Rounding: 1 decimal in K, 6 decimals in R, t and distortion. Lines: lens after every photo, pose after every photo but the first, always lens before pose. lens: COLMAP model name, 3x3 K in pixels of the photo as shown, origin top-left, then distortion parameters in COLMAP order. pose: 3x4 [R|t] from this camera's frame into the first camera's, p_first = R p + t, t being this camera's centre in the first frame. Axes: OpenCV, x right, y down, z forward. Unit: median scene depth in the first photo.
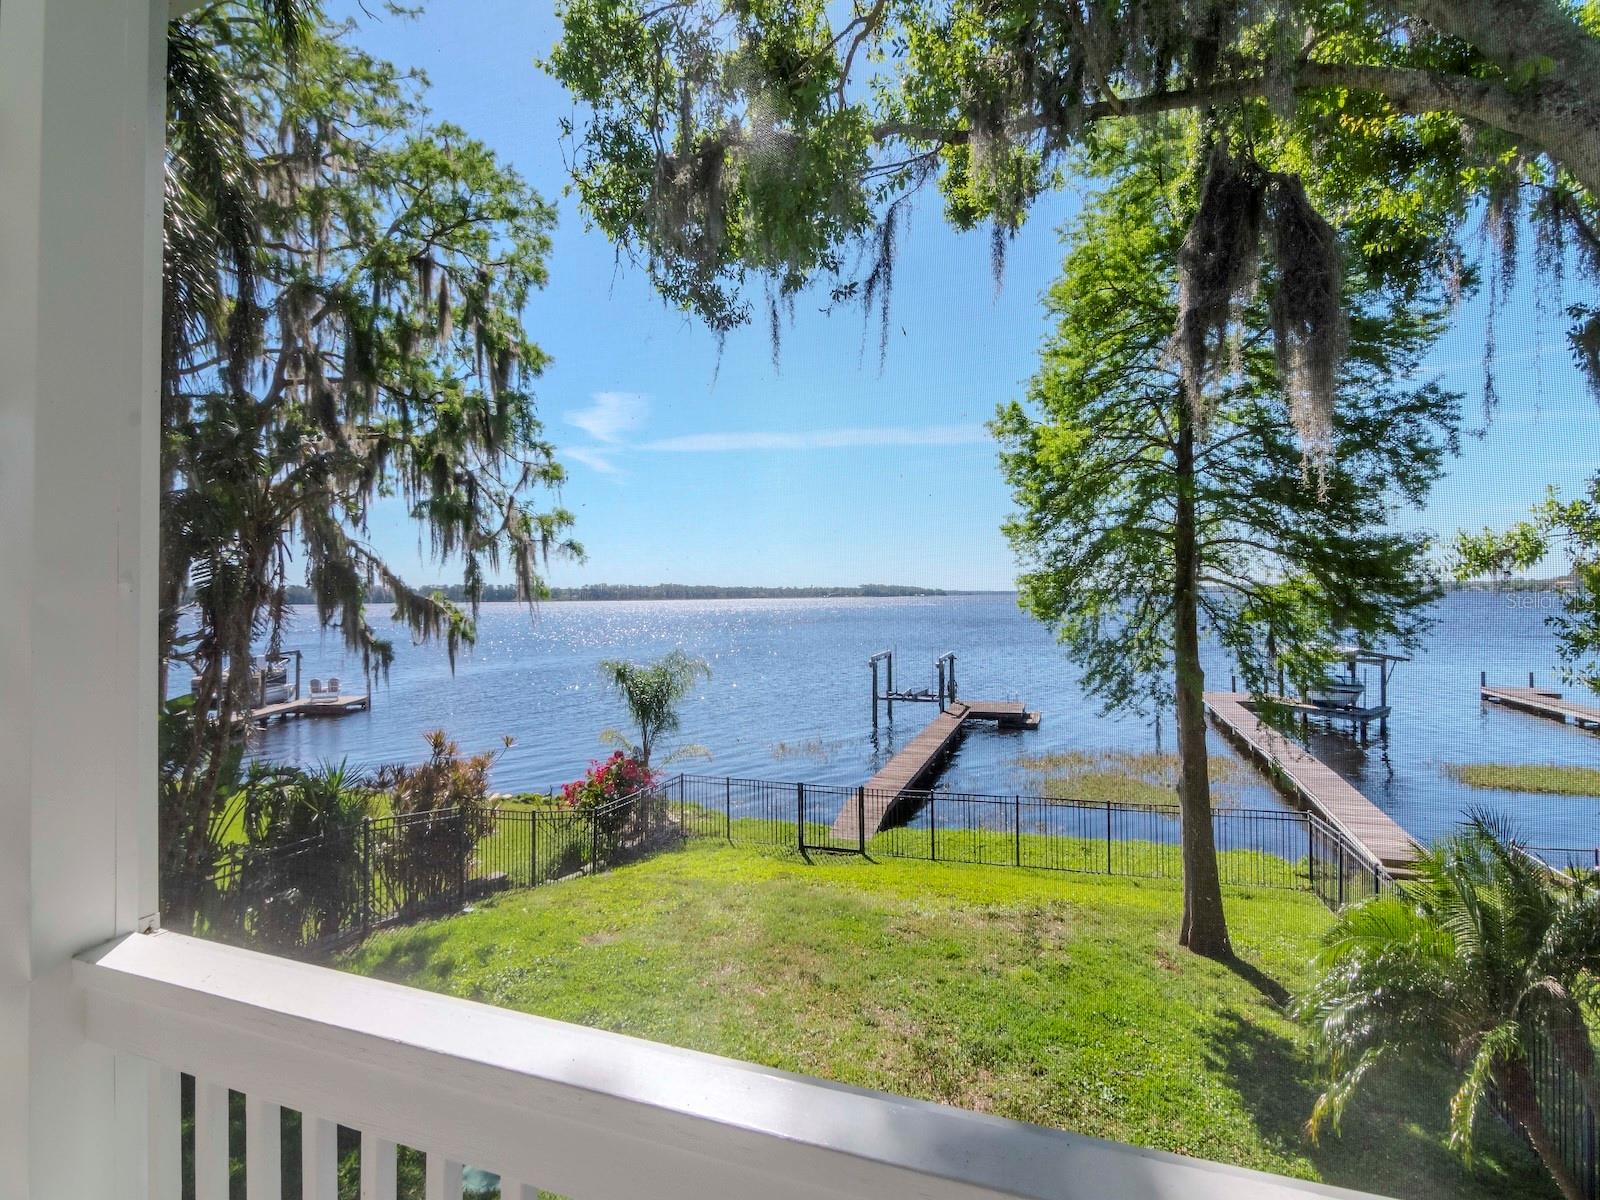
lens RADIAL K [[793.9, 0, 799.4], [0, 793.9, 579.4], [0, 0, 1]] dist [-0.031401, -0.000213]
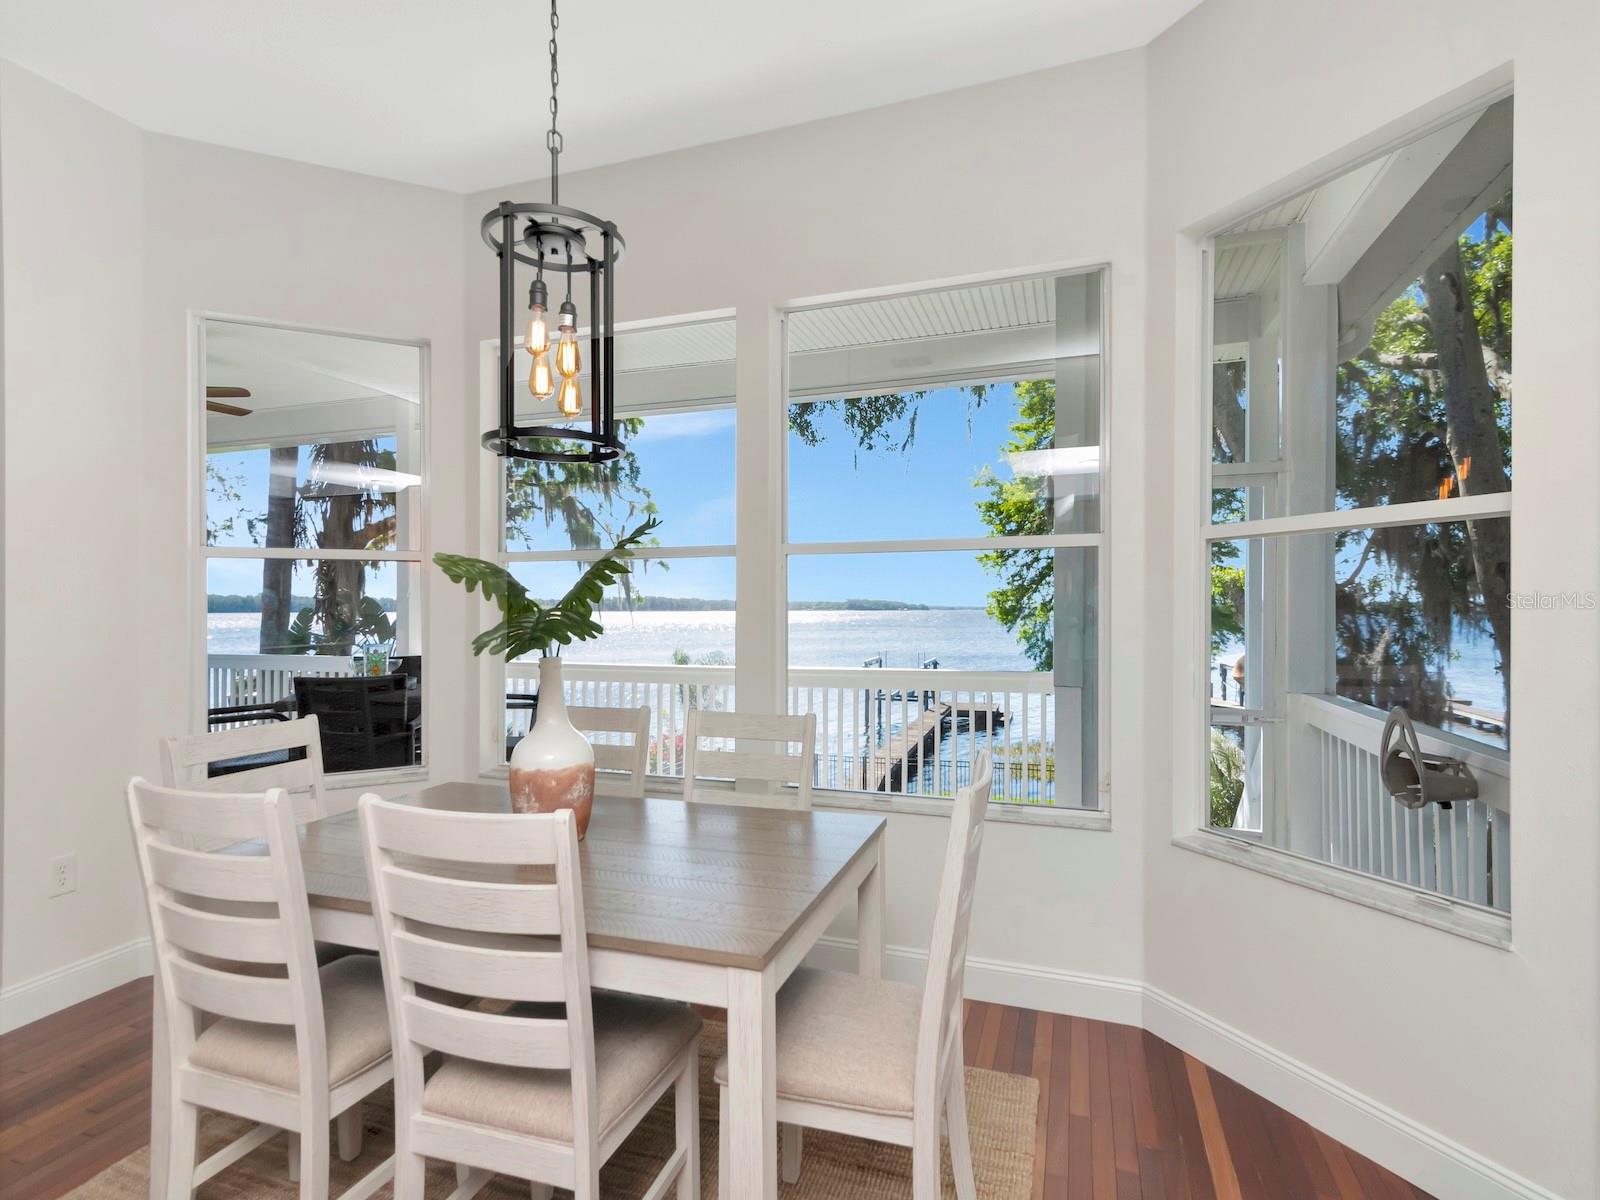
lens RADIAL K [[784.2, 0, 796.4], [0, 784.2, 601.1], [0, 0, 1]] dist [0.014163, 0.000205]
pose [[0.999771, 0.015403, 0.014868, -0.078200], [-0.015568, 0.999818, 0.011009, 0.003192], [-0.014696, -0.011237, 0.999829, -0.376583]]
